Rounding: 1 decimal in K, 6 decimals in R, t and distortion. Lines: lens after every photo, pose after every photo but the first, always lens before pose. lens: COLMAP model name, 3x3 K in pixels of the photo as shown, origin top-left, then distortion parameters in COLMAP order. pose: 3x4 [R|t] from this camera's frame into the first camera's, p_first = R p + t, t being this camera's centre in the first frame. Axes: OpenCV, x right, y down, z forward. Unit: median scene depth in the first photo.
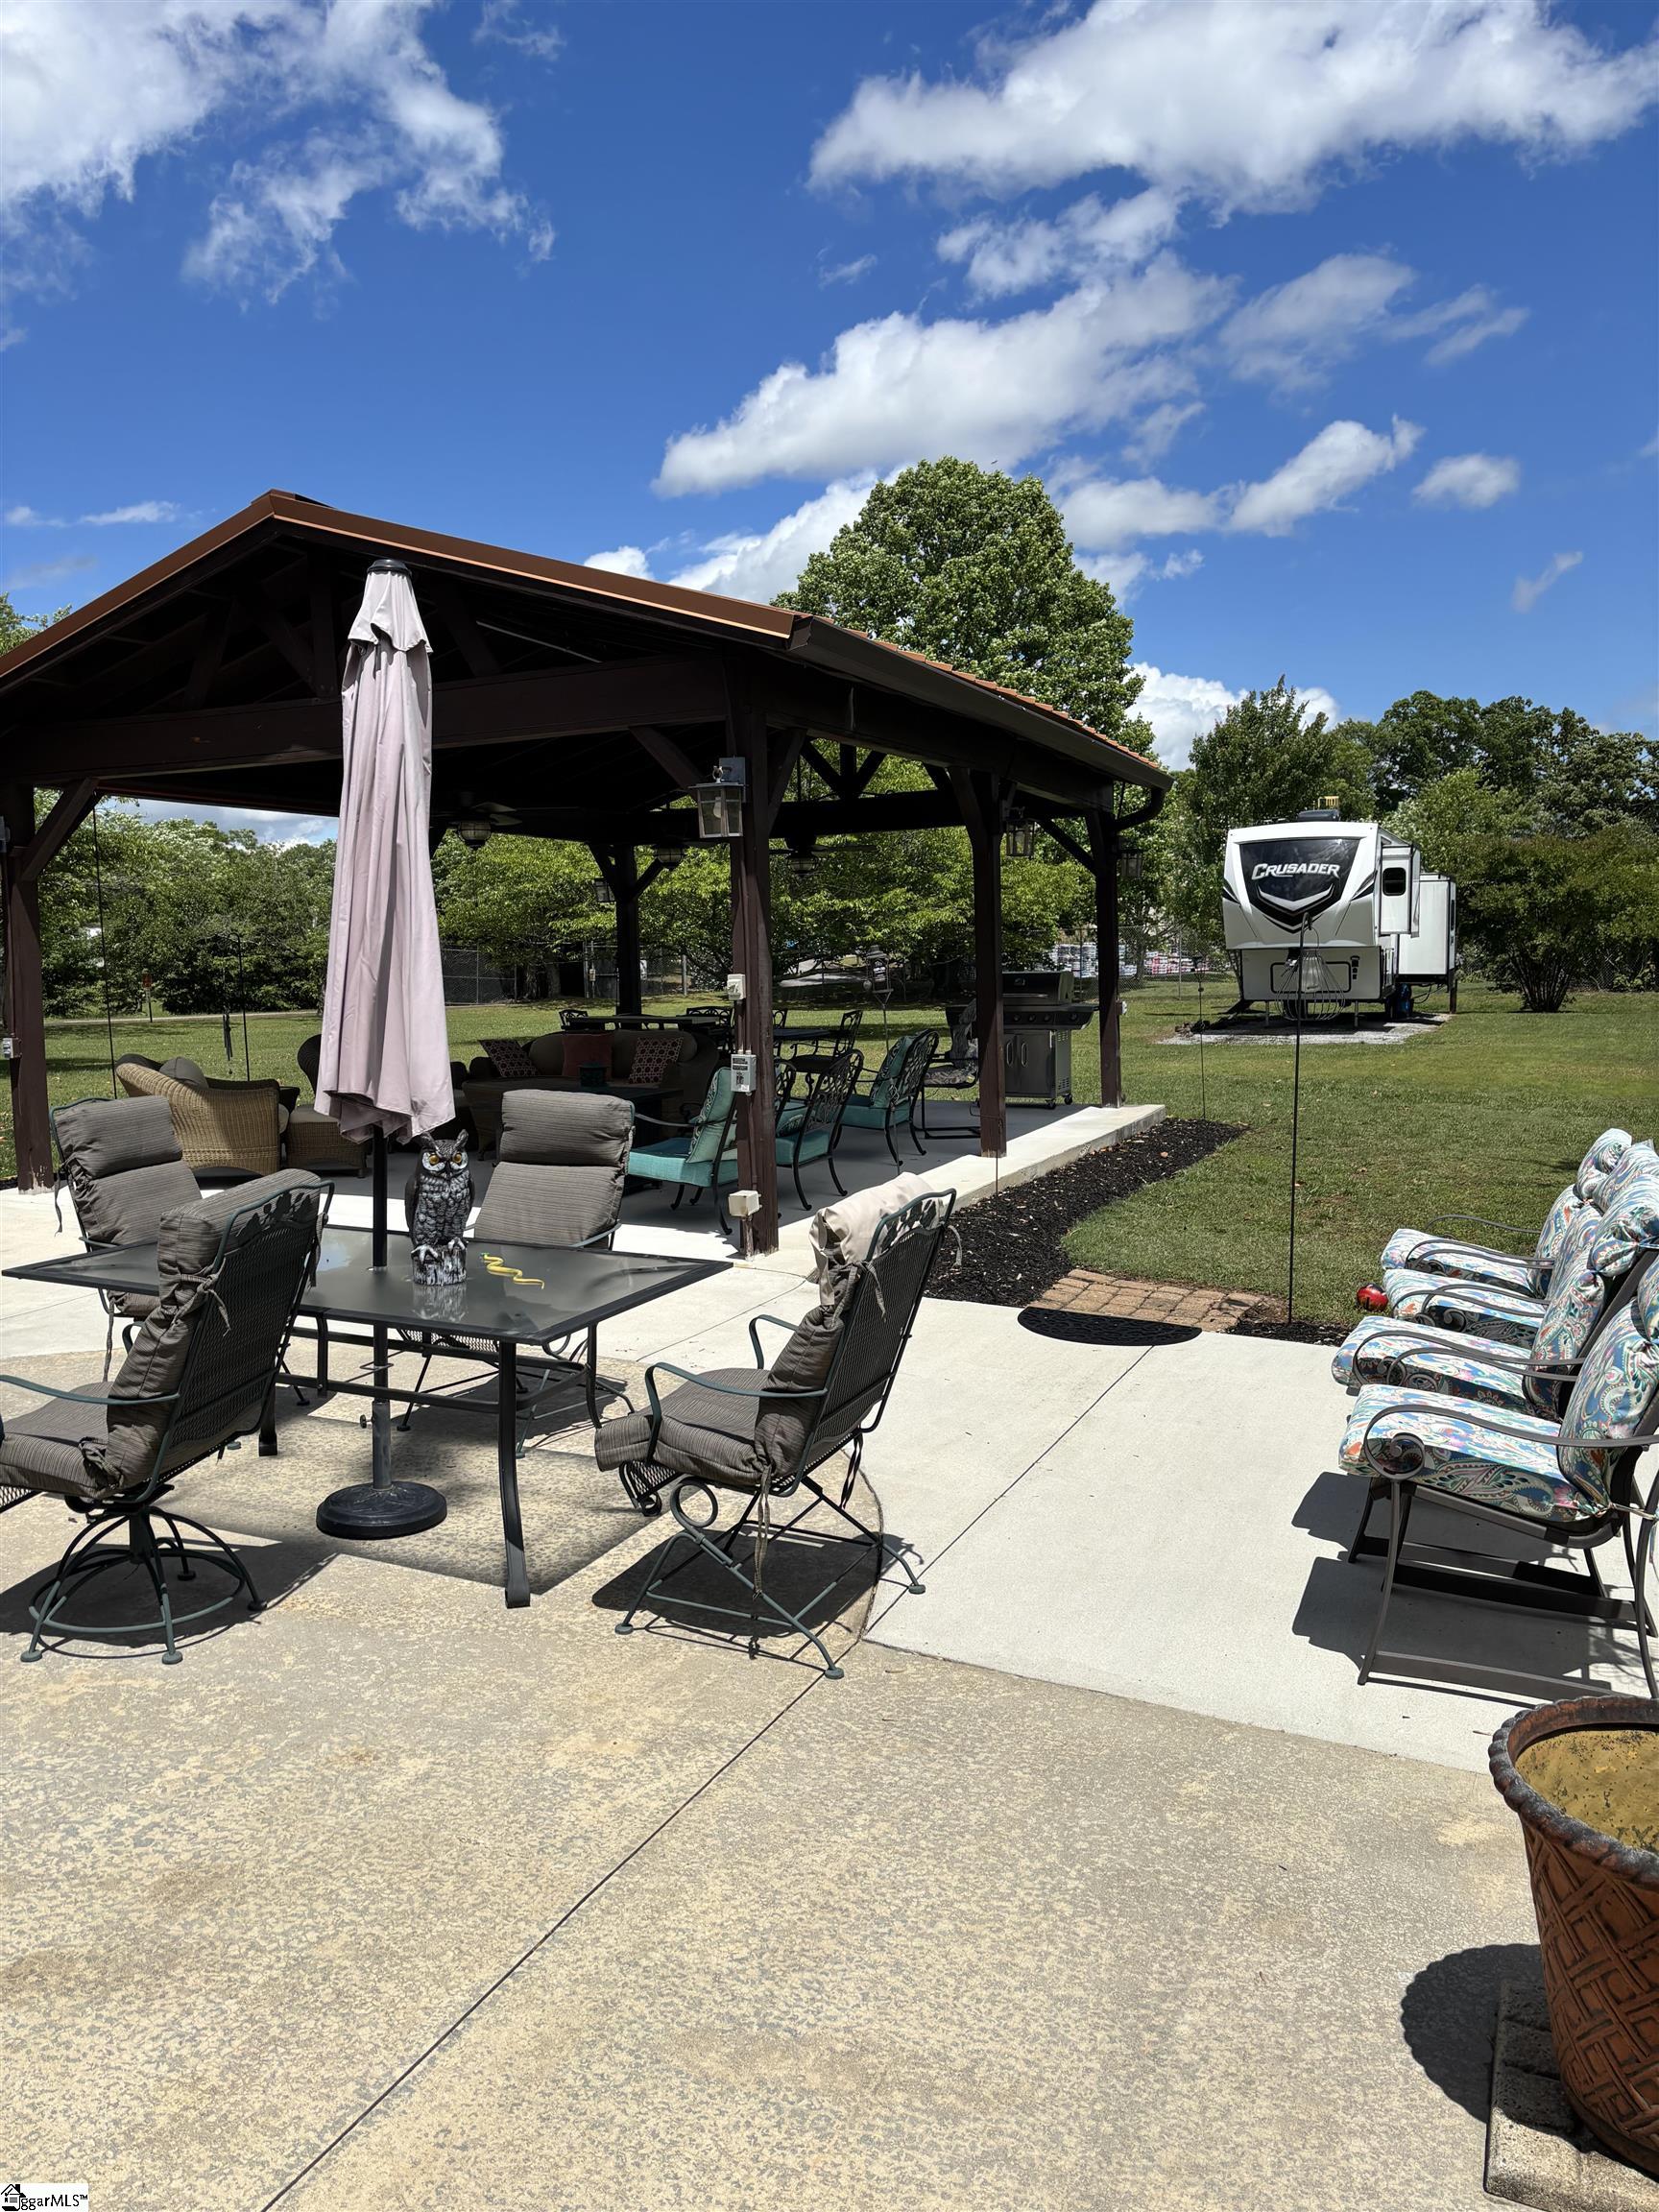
lens RADIAL K [[1707.9, 0, 829.5], [0, 1707.9, 1106.0], [0, 0, 1]] dist [0.210436, -0.382704]
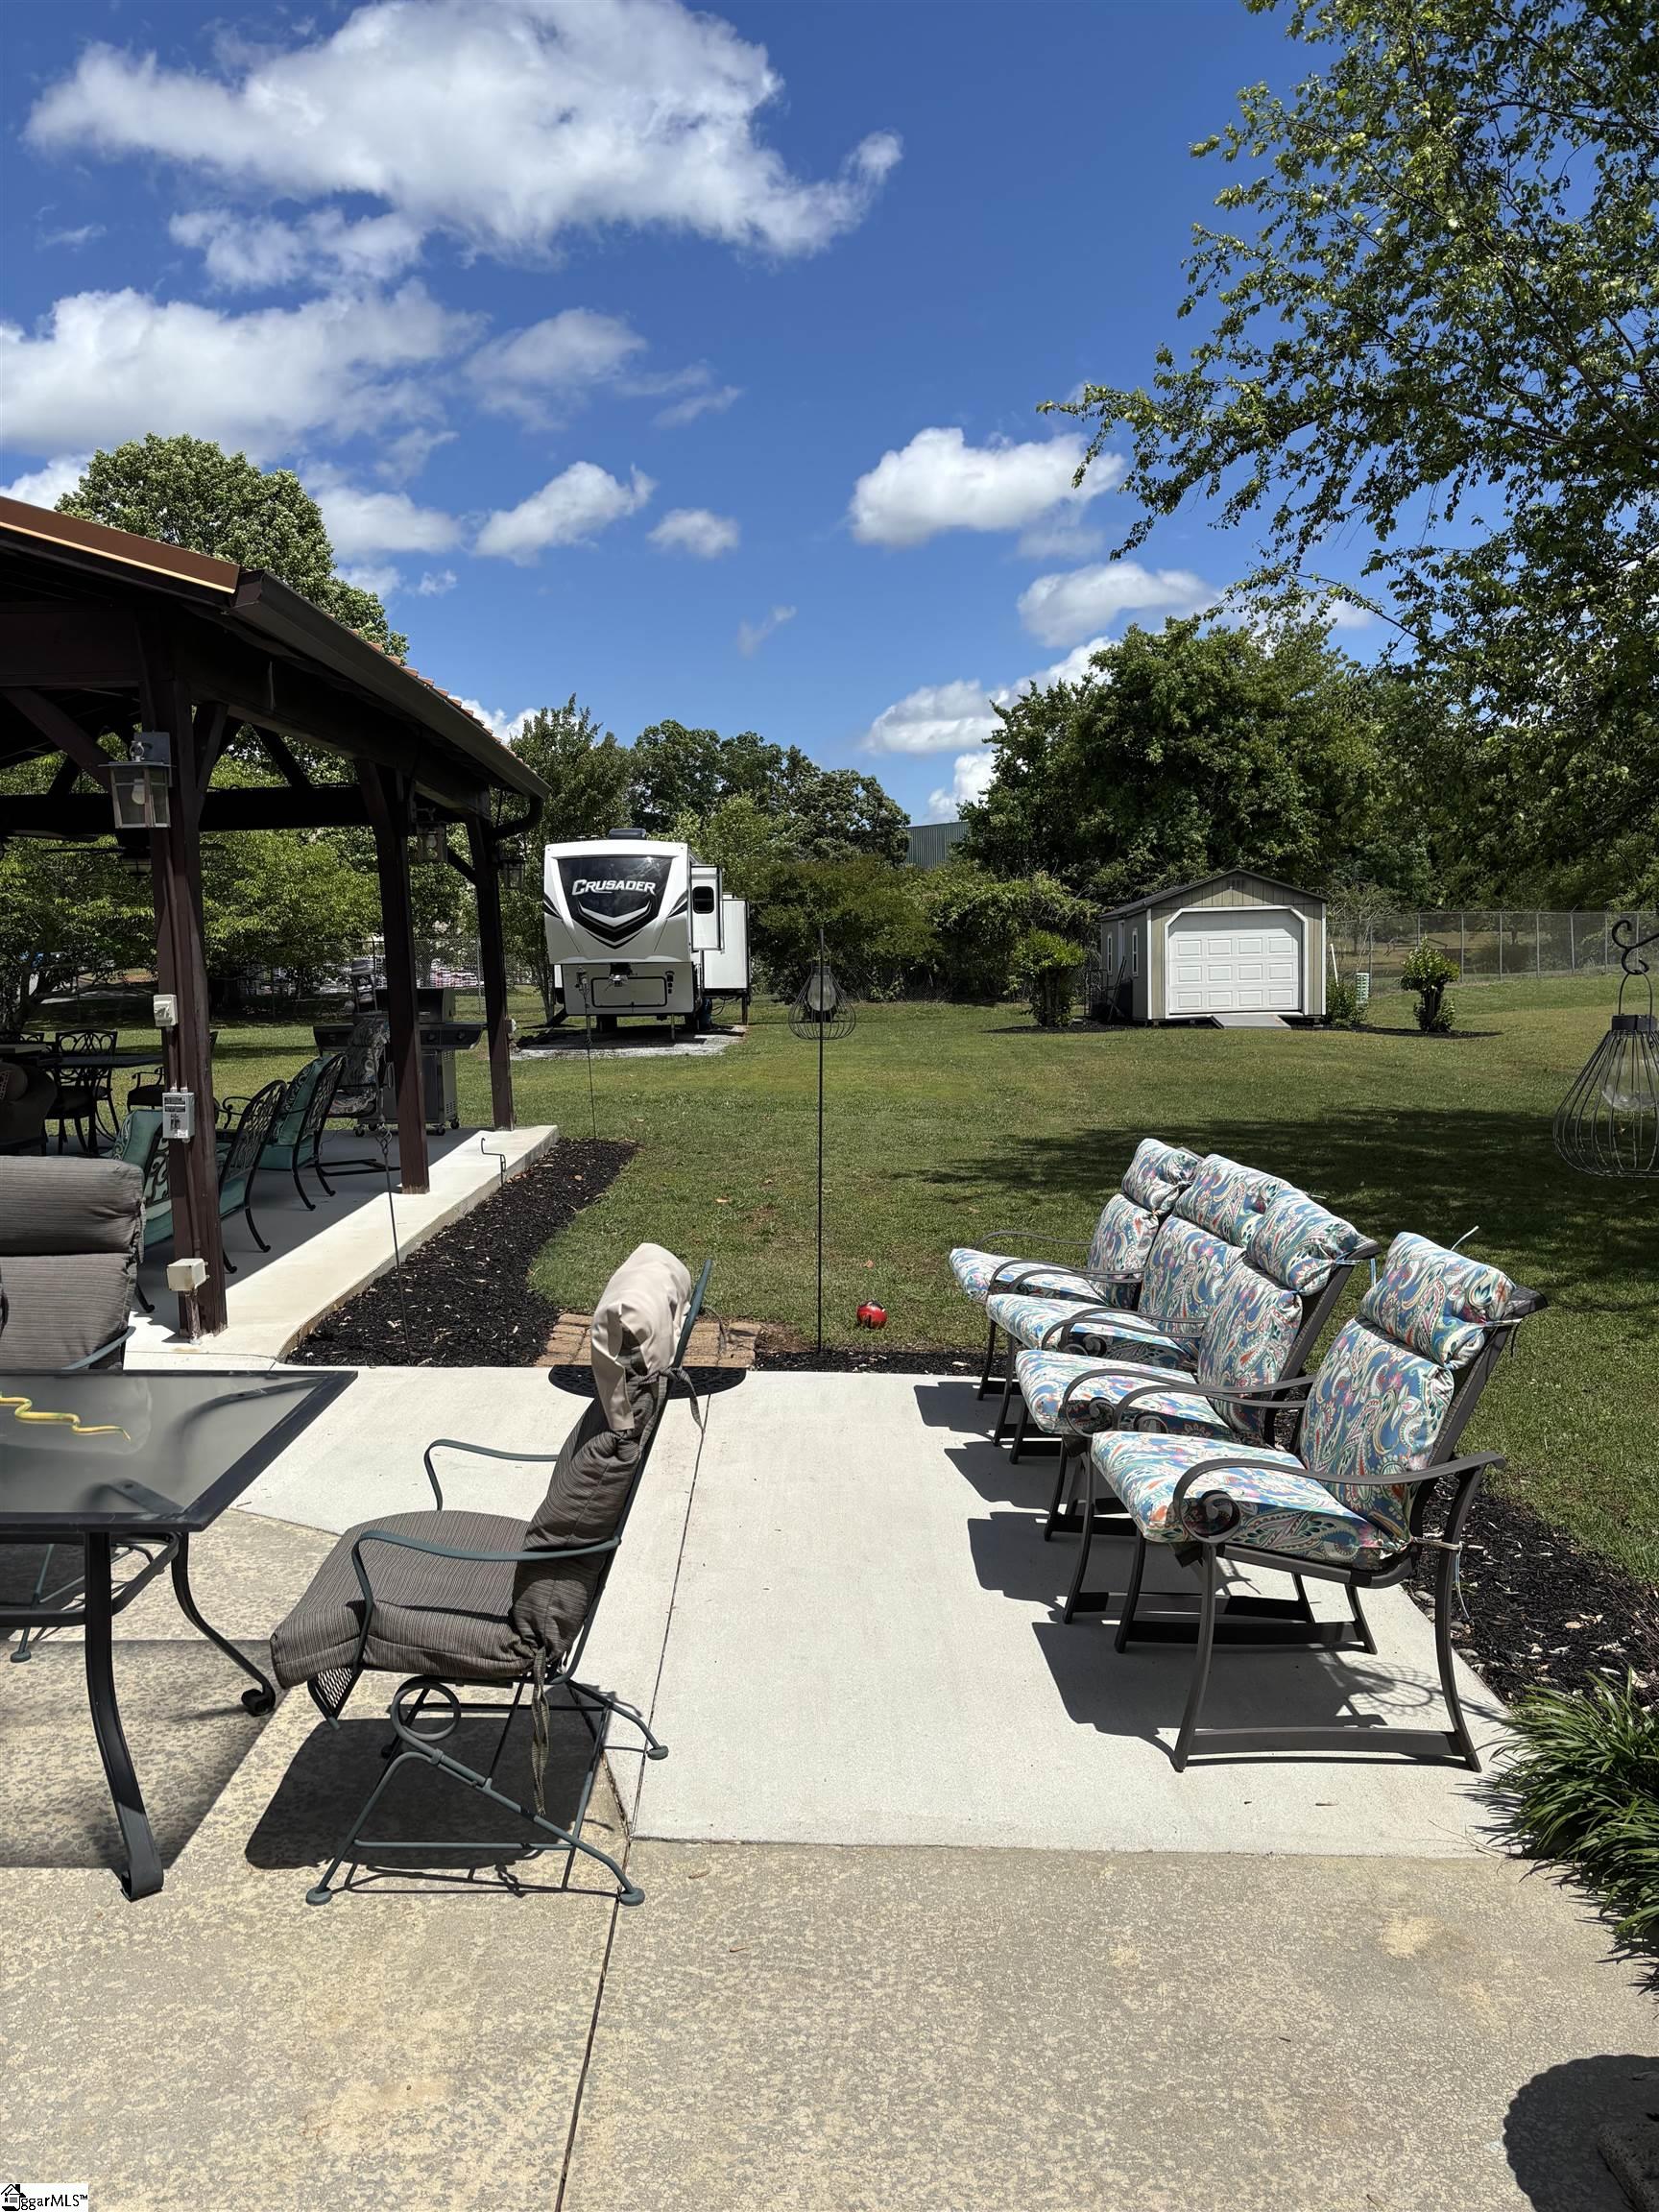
lens RADIAL K [[1705.1, 0, 829.5], [0, 1705.1, 1106.0], [0, 0, 1]] dist [0.042543, 0.007385]
pose [[0.910442, -0.038736, 0.411819, -0.076948], [0.041605, 0.999132, 0.001999, -0.009092], [-0.411539, 0.015314, 0.911263, 0.088815]]
